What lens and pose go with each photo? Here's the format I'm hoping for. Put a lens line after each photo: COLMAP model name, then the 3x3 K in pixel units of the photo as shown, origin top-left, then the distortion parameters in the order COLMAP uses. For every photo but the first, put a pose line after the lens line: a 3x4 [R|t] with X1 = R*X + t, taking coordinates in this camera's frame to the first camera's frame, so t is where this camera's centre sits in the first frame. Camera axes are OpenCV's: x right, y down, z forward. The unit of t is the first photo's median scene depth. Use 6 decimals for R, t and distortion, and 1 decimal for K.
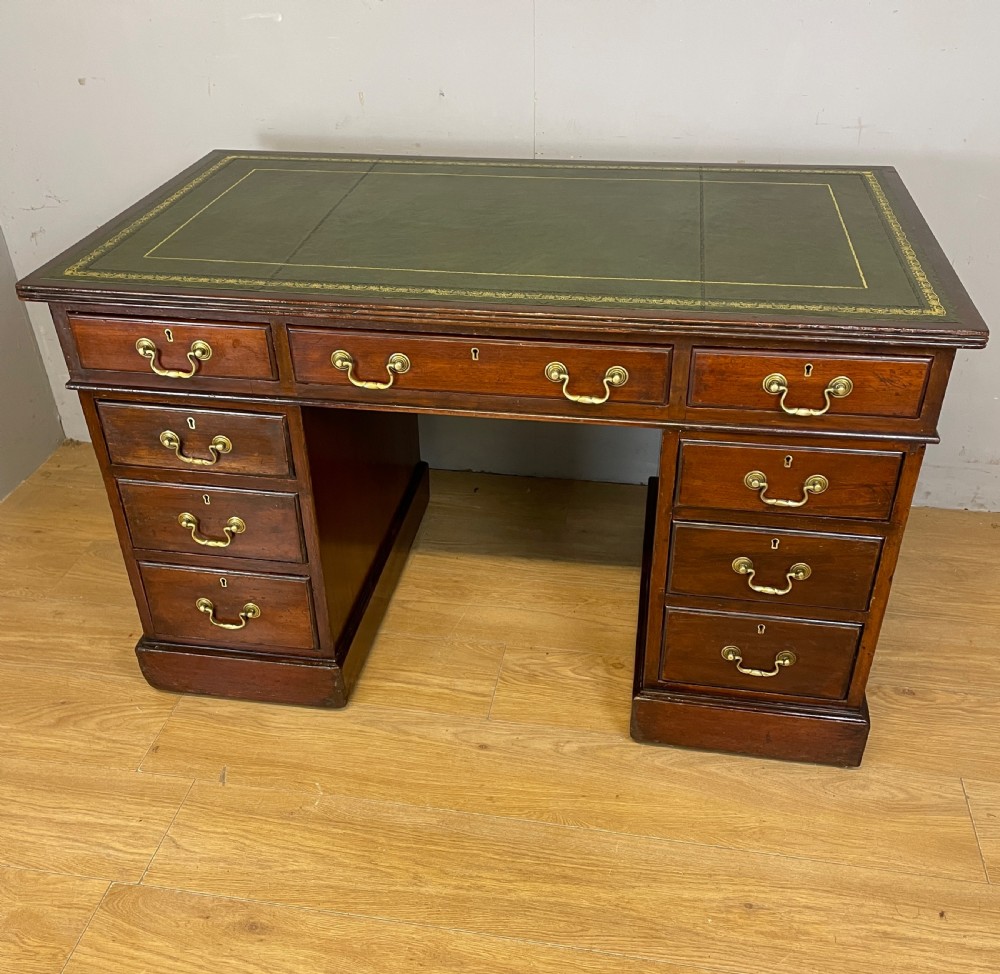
lens RADIAL K [[1011.8, 0, 502.9], [0, 1011.8, 502.0], [0, 0, 1]] dist [0.043022, 0.000000]
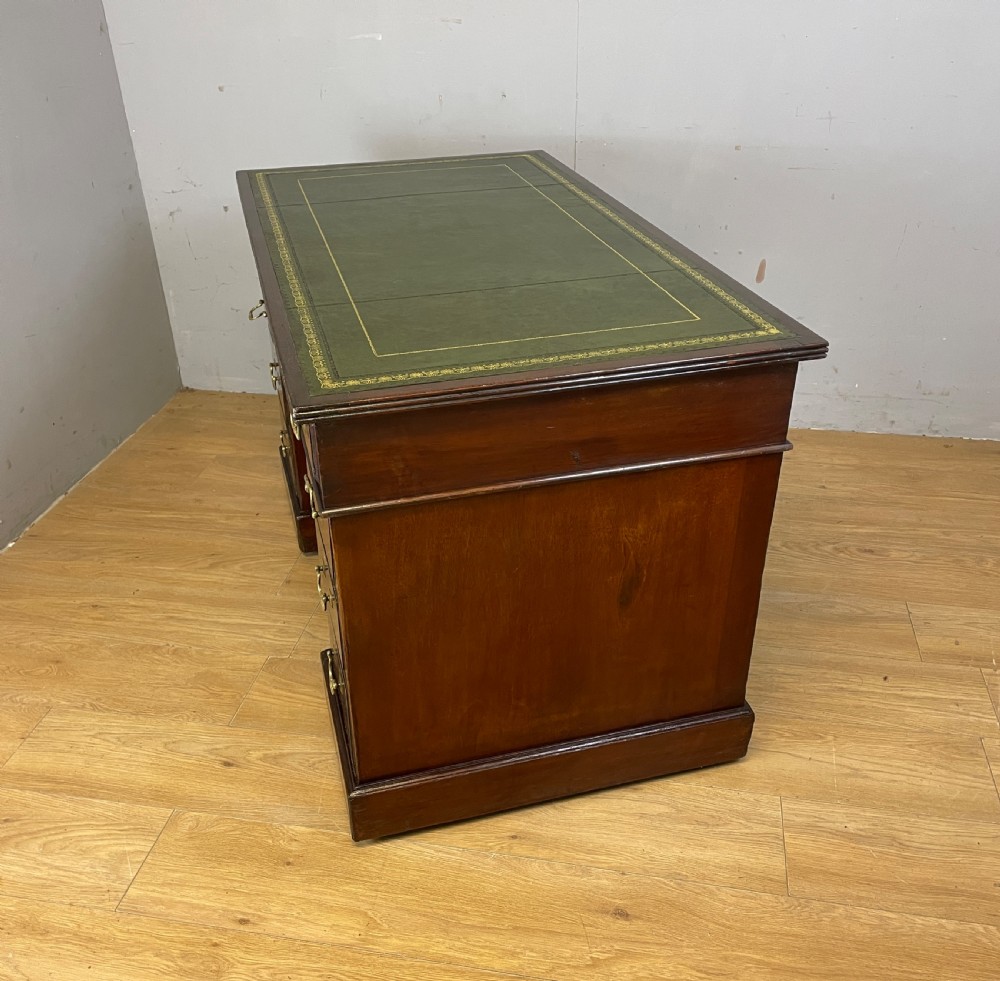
lens RADIAL K [[1011.8, 0, 491.9], [0, 1011.8, 513.9], [0, 0, 1]] dist [0.043022, 0.000000]
pose [[0.999823, 0.007300, -0.017367, -0.062089], [-0.008021, 0.999092, -0.041842, 0.227242], [0.017046, 0.041974, 0.998973, -0.330081]]
